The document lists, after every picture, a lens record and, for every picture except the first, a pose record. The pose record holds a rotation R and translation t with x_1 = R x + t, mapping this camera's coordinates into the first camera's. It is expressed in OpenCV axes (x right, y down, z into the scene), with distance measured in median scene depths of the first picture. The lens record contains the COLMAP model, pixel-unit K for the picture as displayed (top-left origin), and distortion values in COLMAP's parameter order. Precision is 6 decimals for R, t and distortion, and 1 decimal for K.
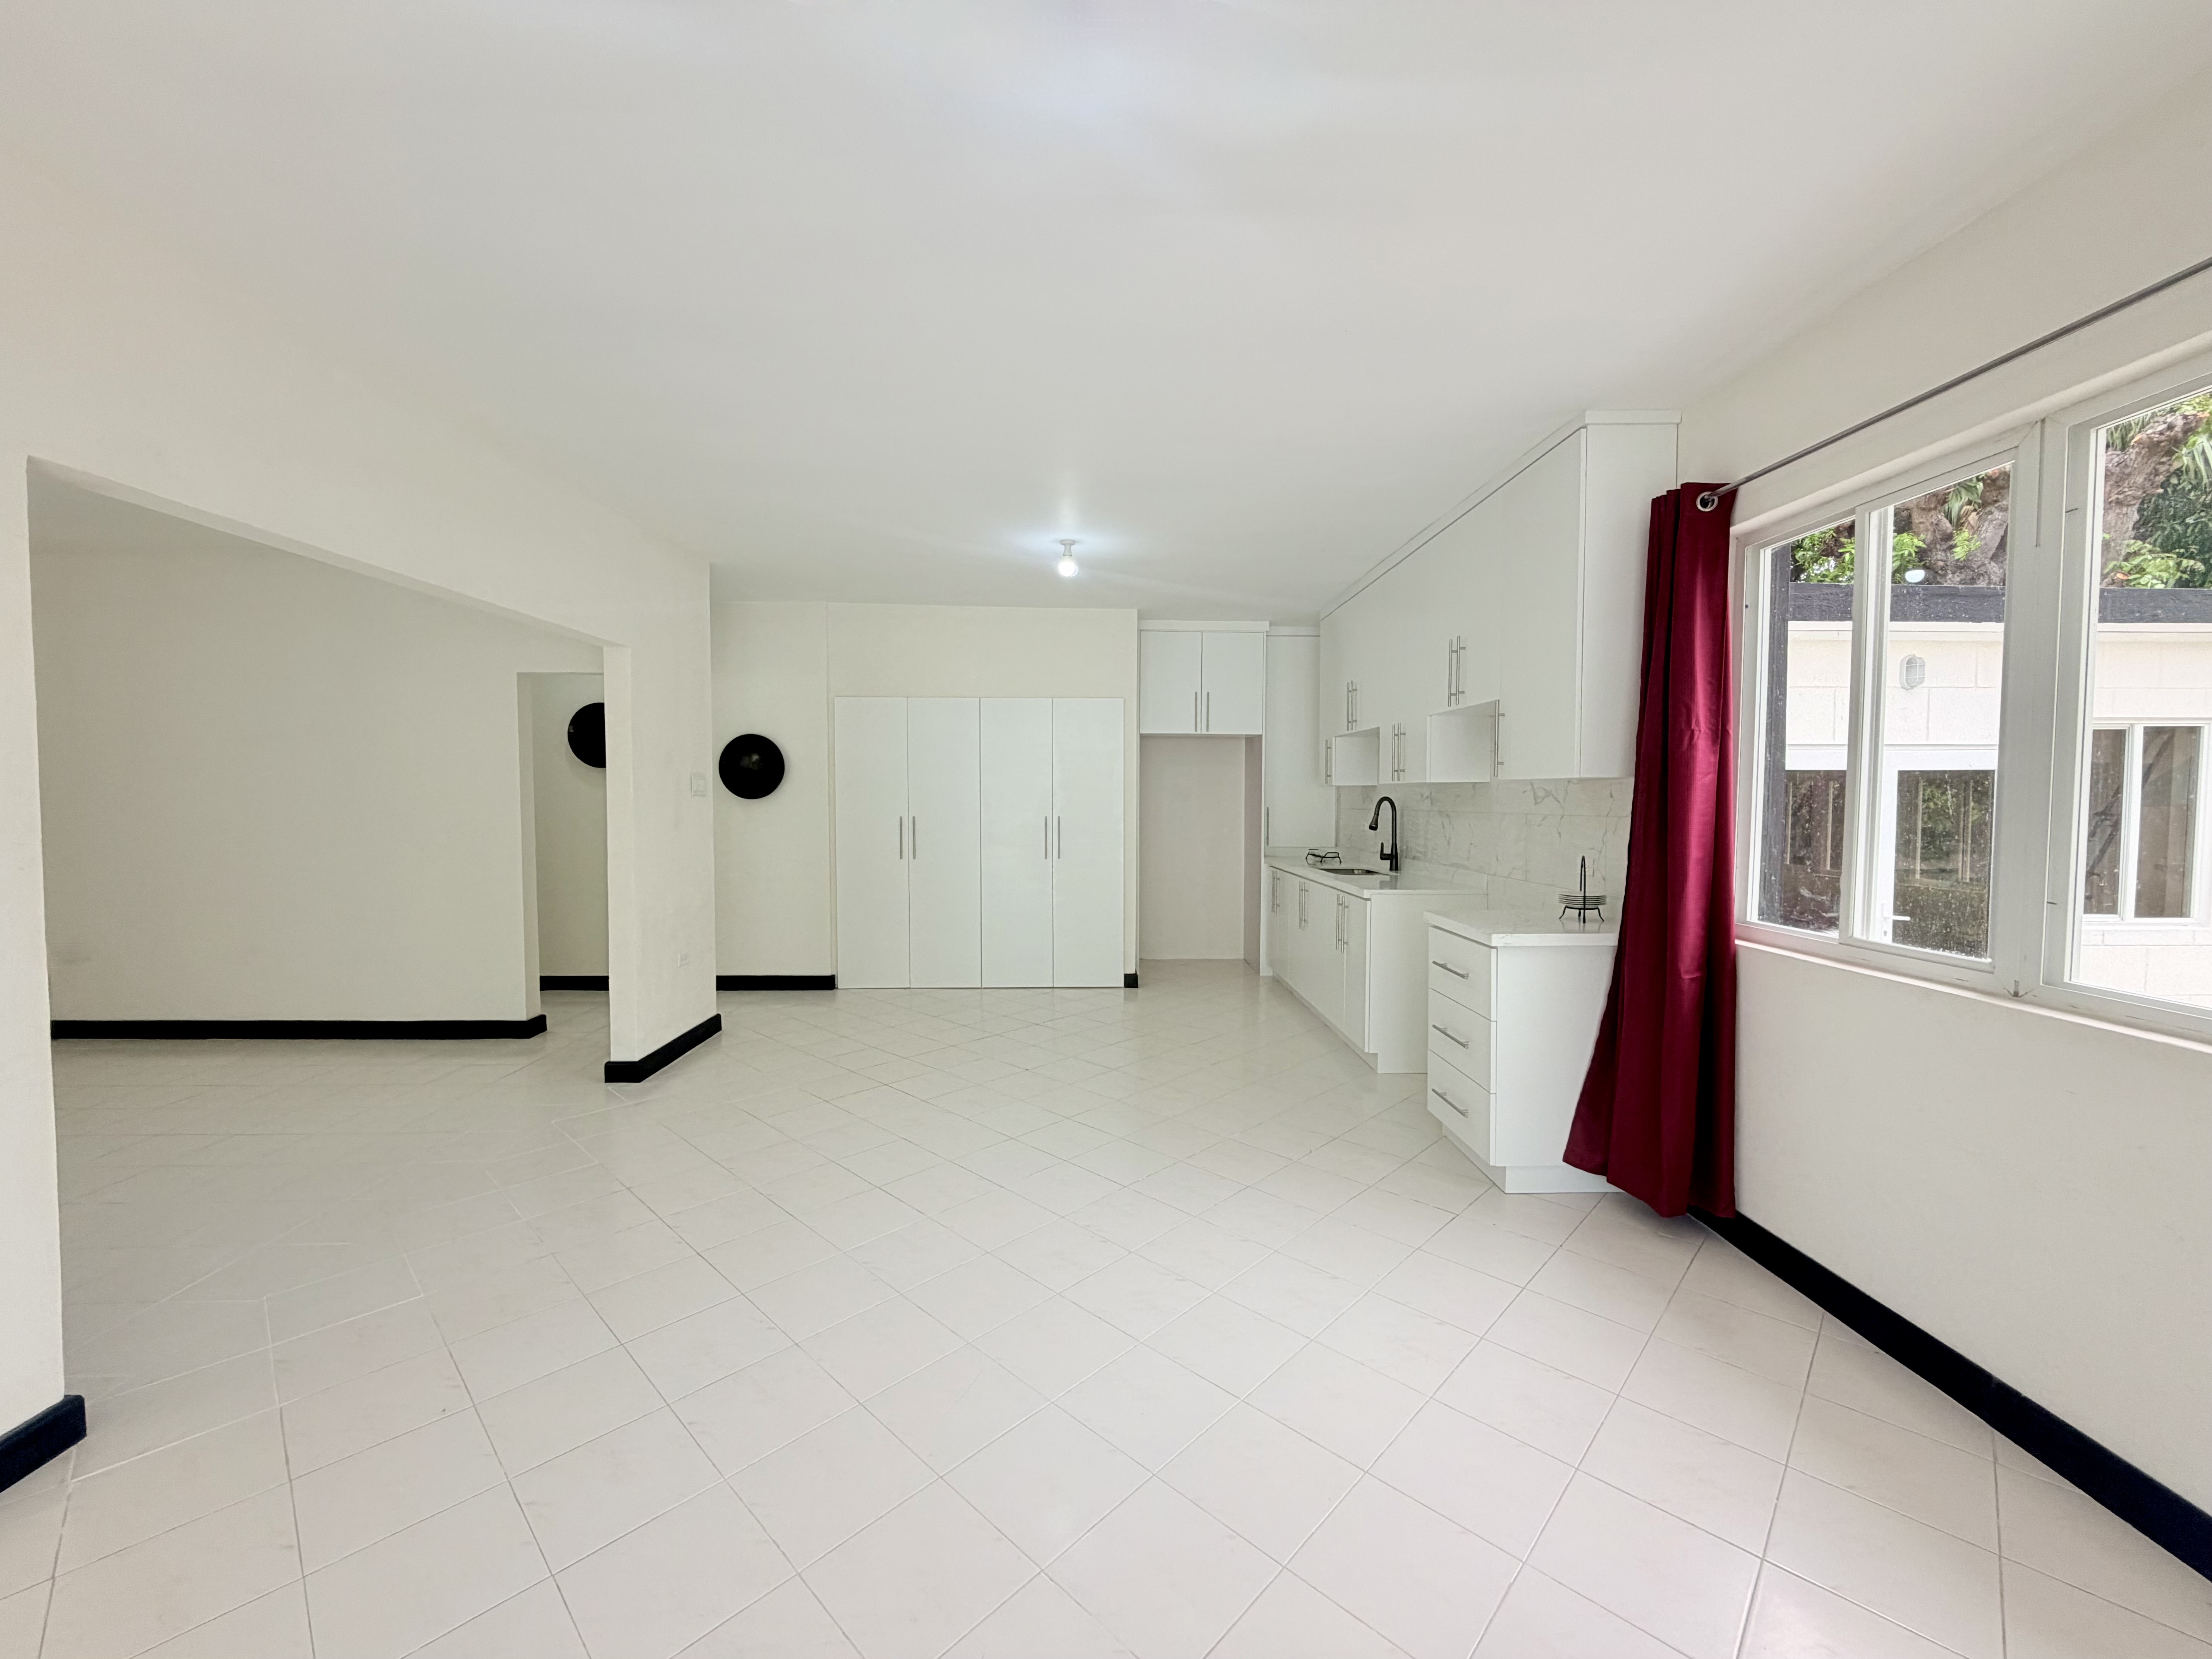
lens RADIAL K [[885.6, 0, 1106.1], [0, 885.6, 830.1], [0, 0, 1]] dist [-0.000316, 0.000154]
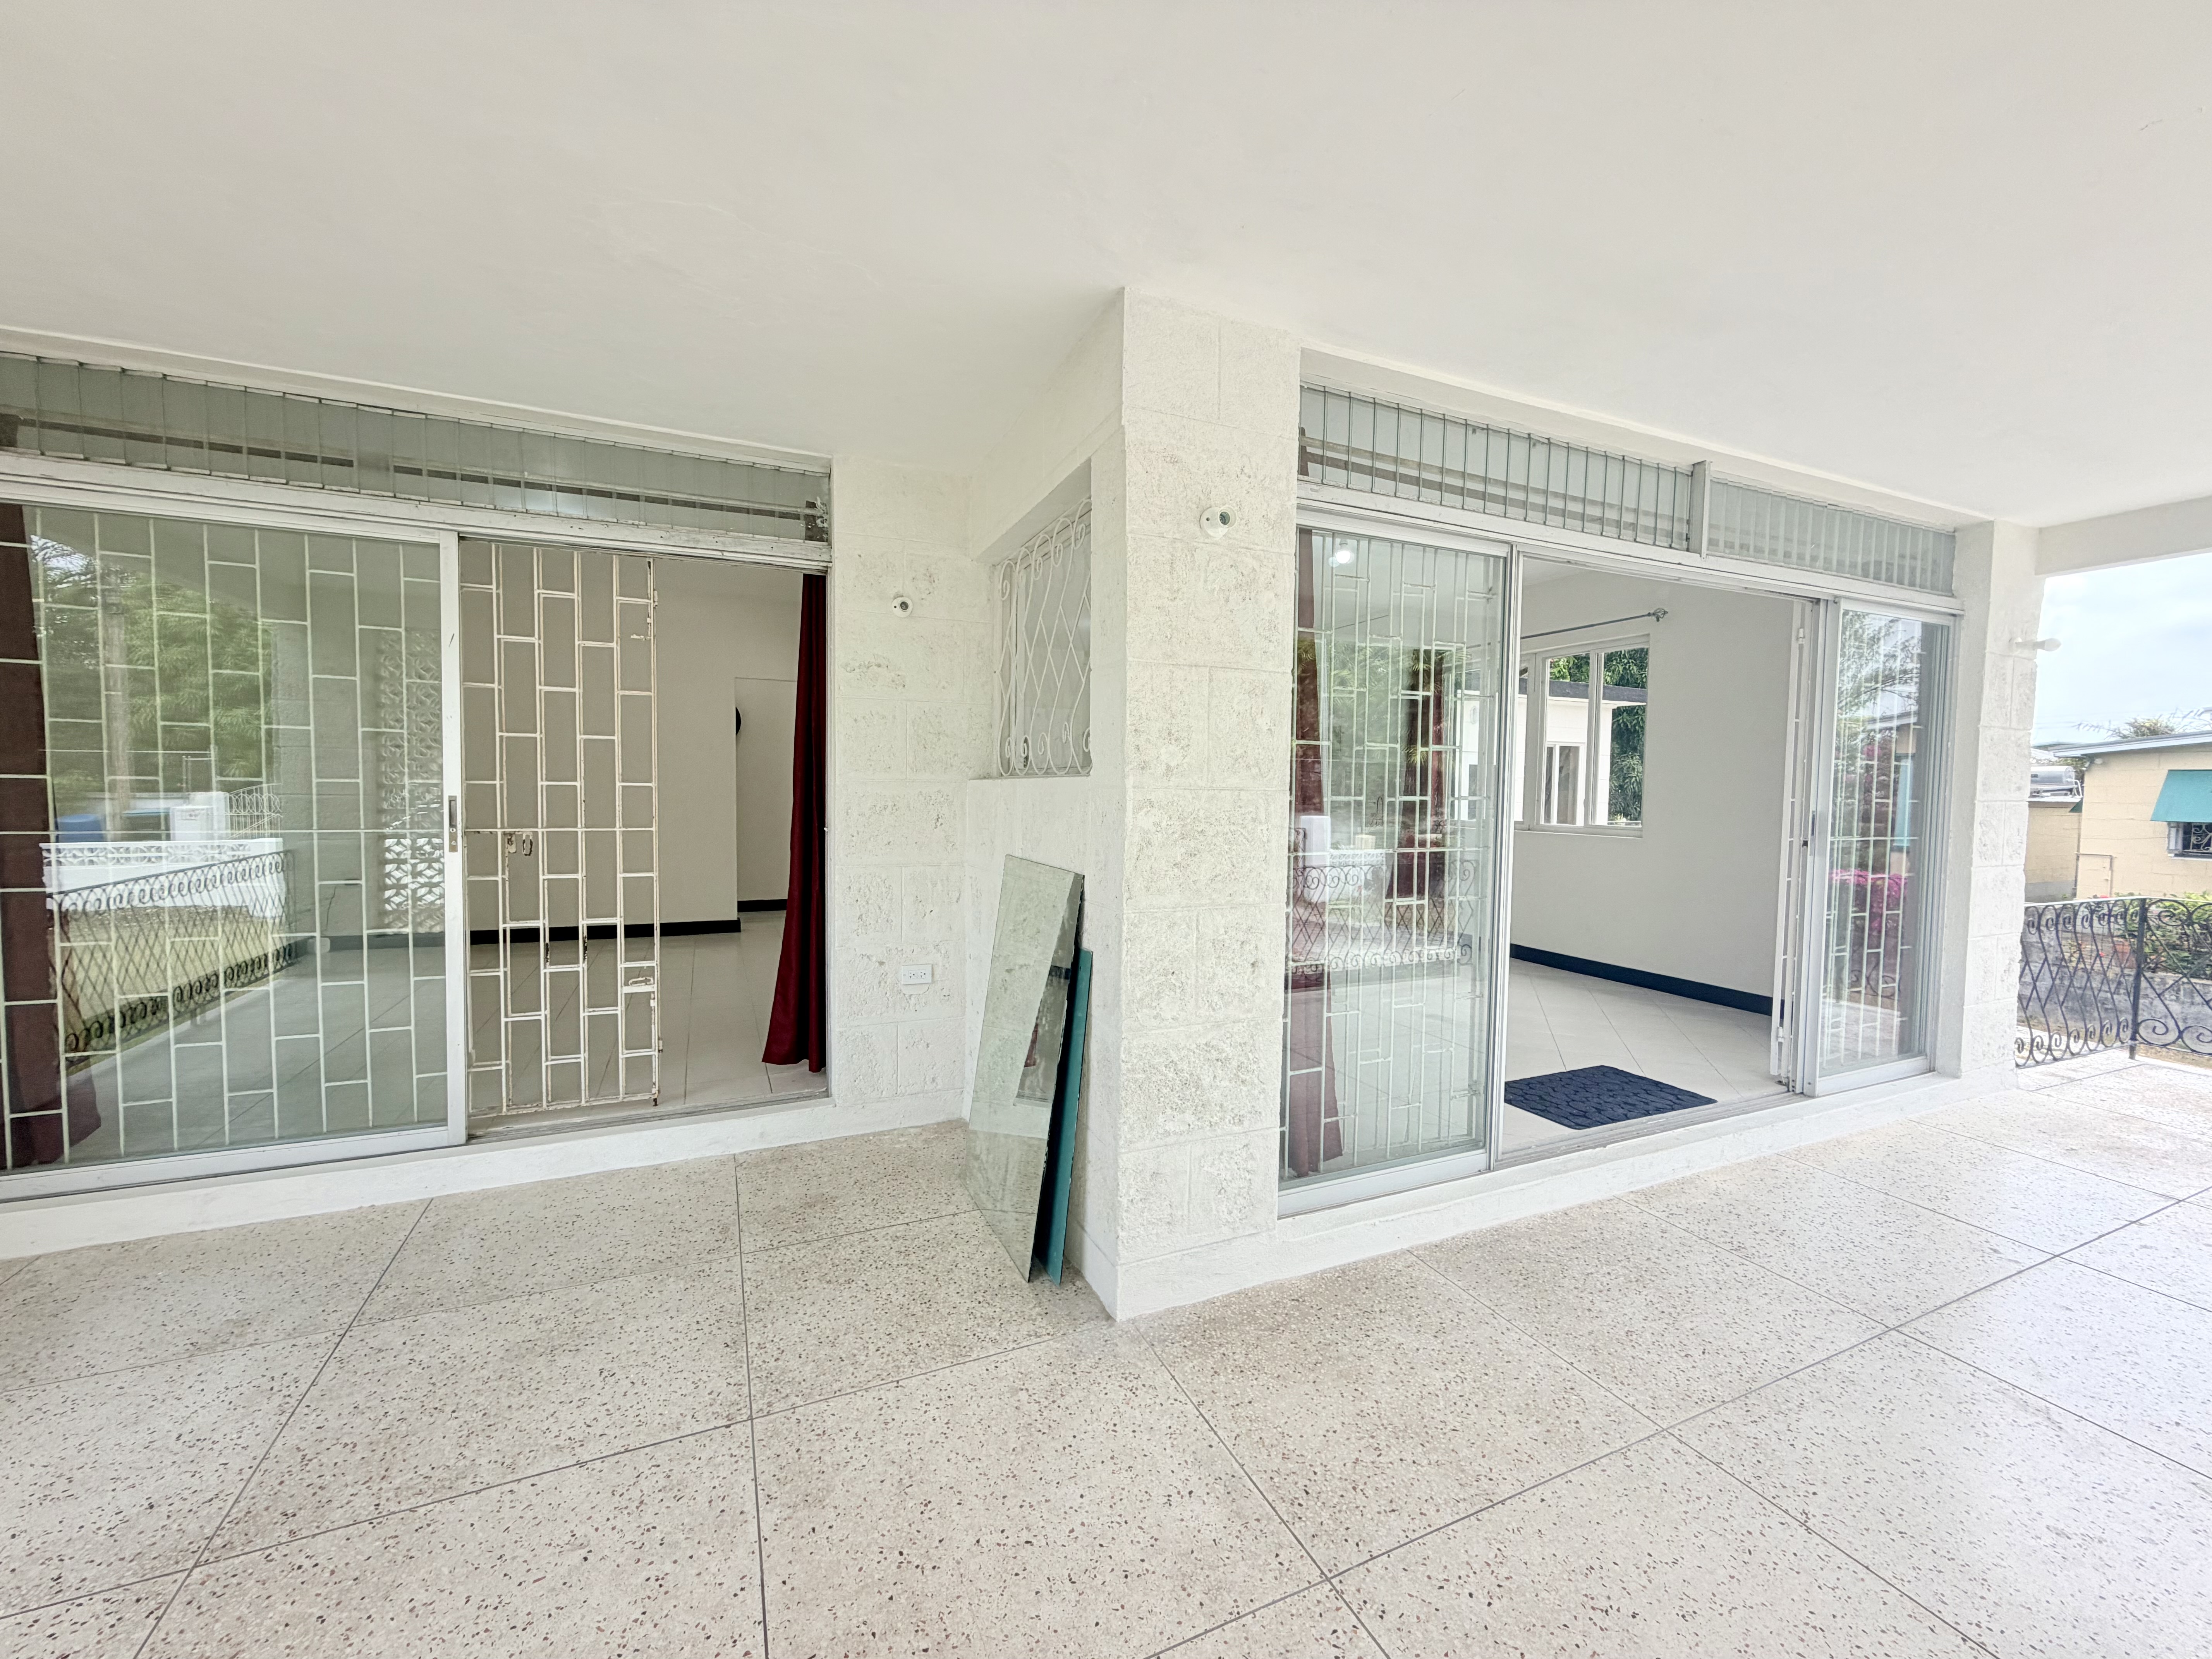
lens RADIAL K [[885.6, 0, 1102.3], [0, 885.6, 828.5], [0, 0, 1]] dist [-0.000316, 0.000154]
pose [[0.926346, -0.009627, 0.376552, -0.575817], [0.007419, 0.999946, 0.007314, 0.052808], [-0.376601, -0.003981, 0.926367, -0.495349]]
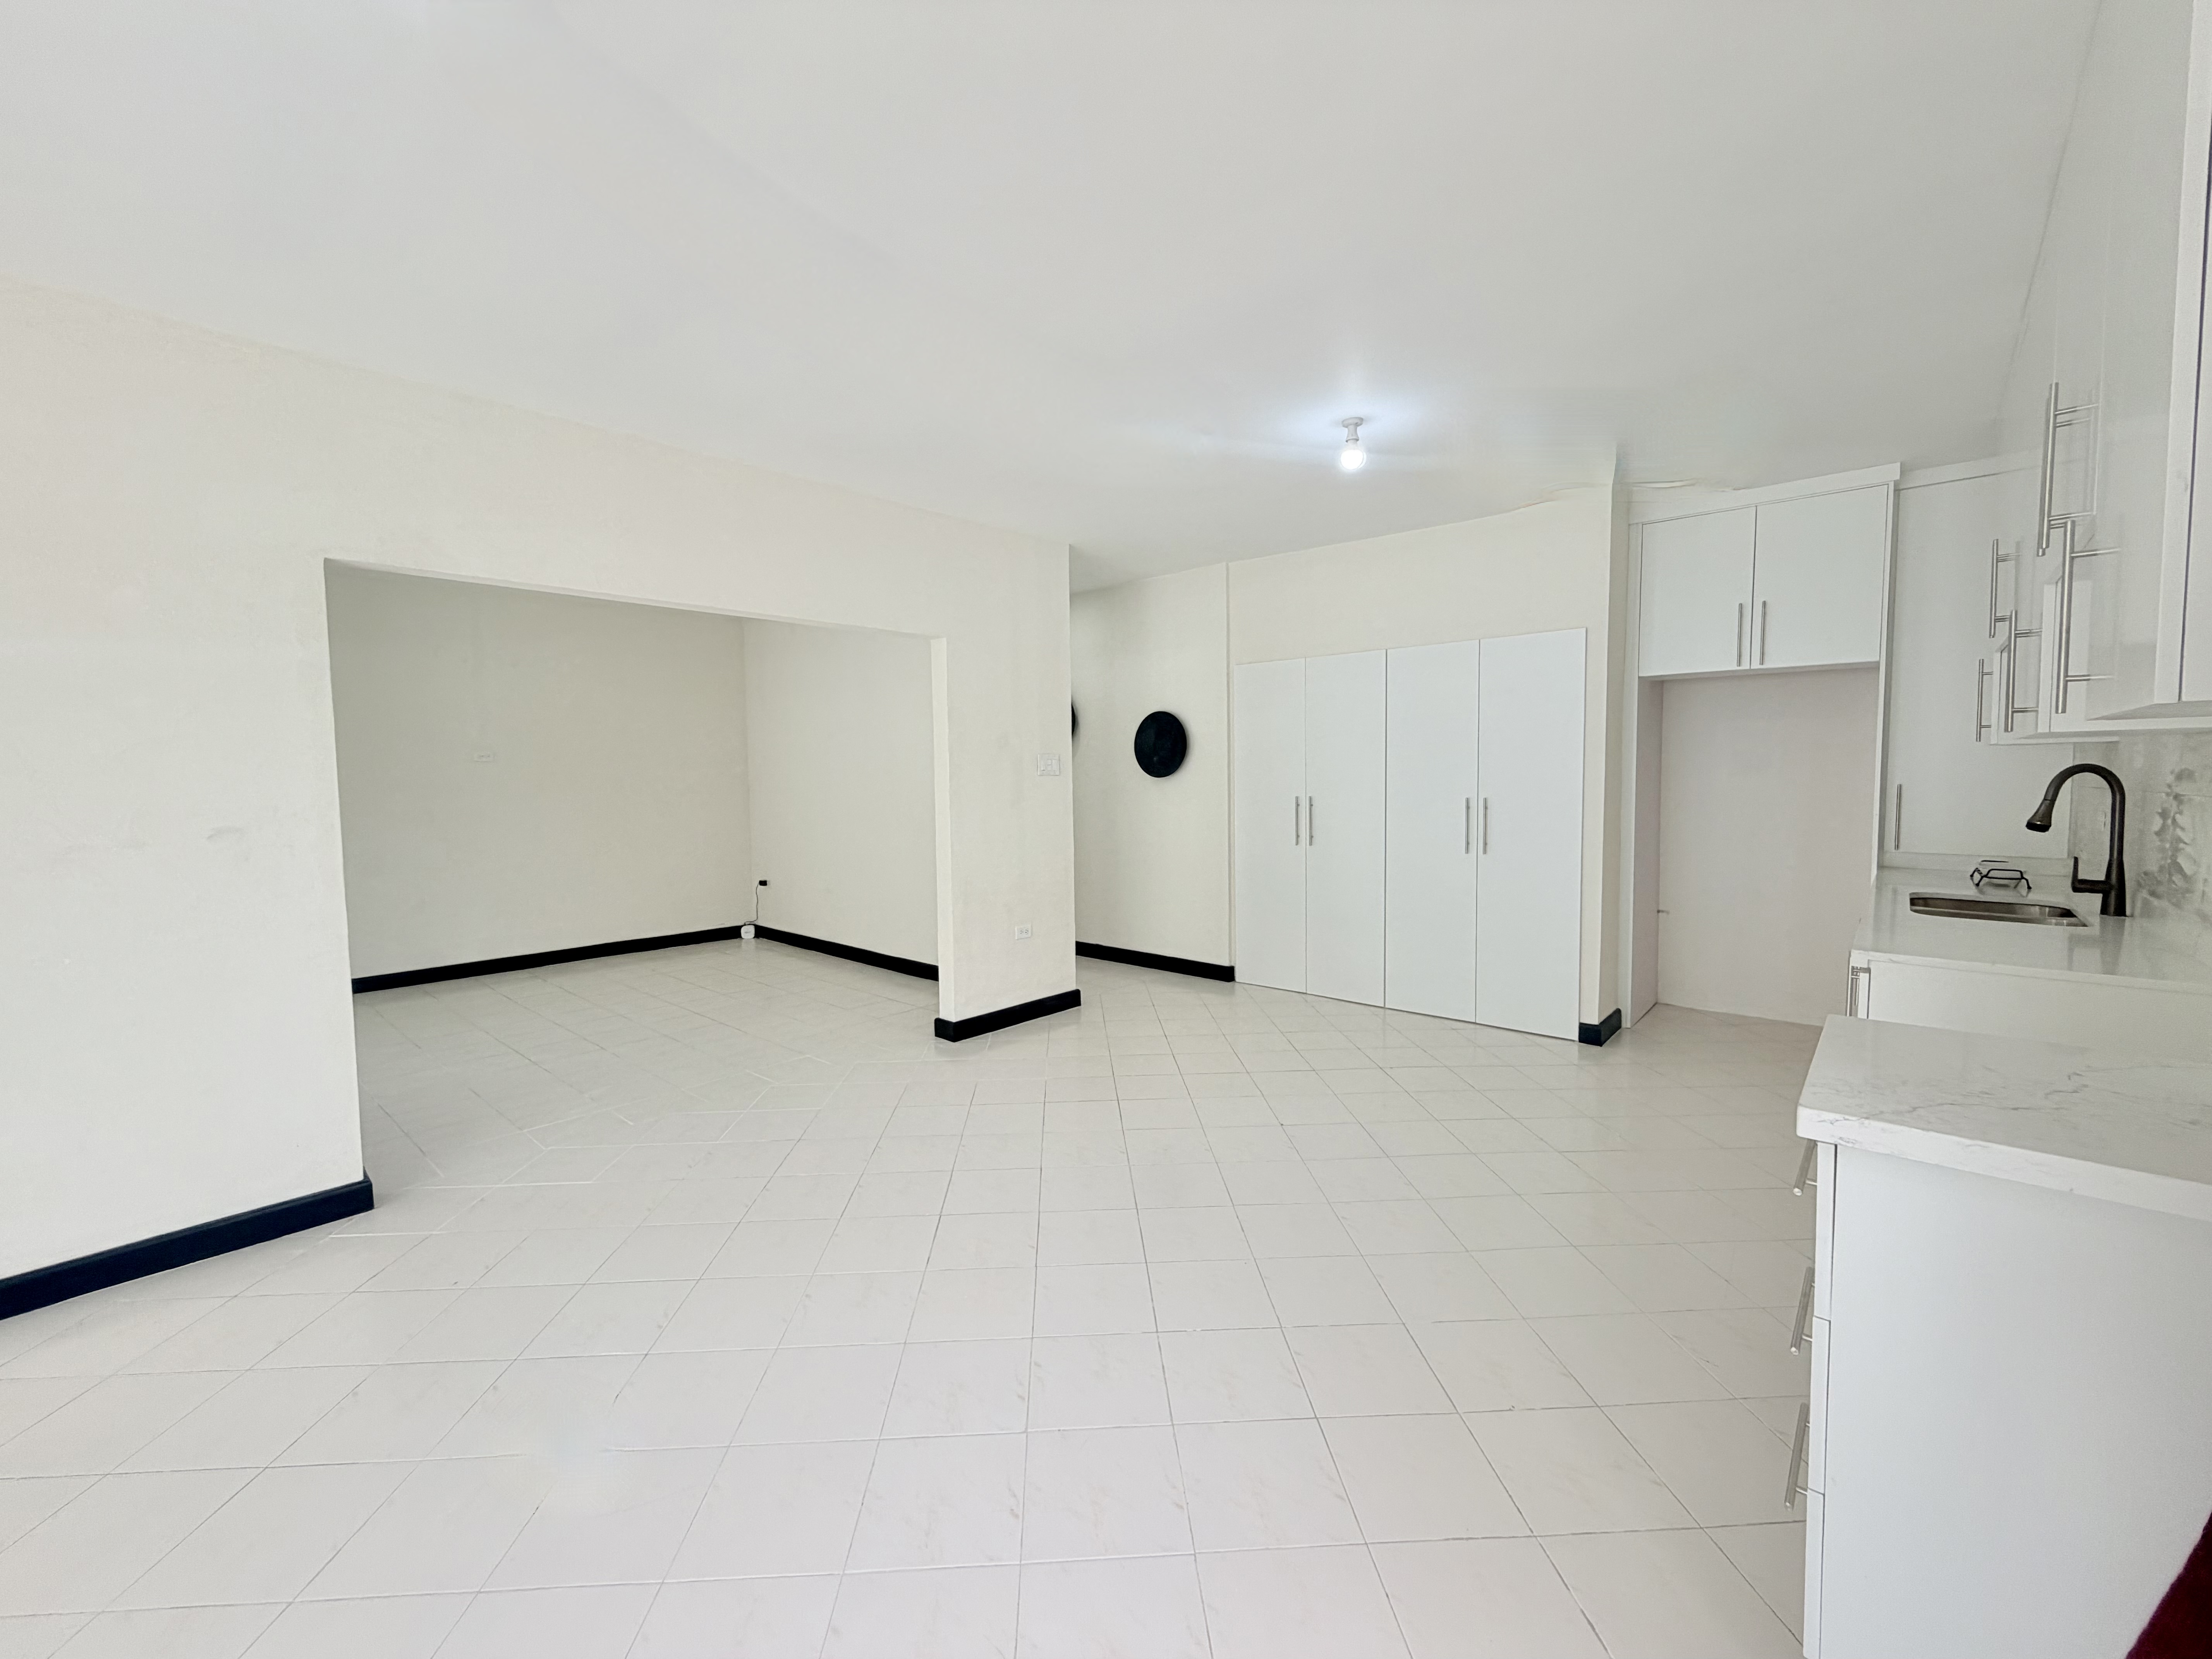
lens RADIAL K [[885.6, 0, 1106.0], [0, 885.6, 825.4], [0, 0, 1]] dist [-0.000316, 0.000154]
pose [[0.722817, 0.030804, -0.690353, 0.259934], [-0.015034, 0.999471, 0.028857, -0.009755], [0.690876, -0.010480, 0.722897, 0.266402]]
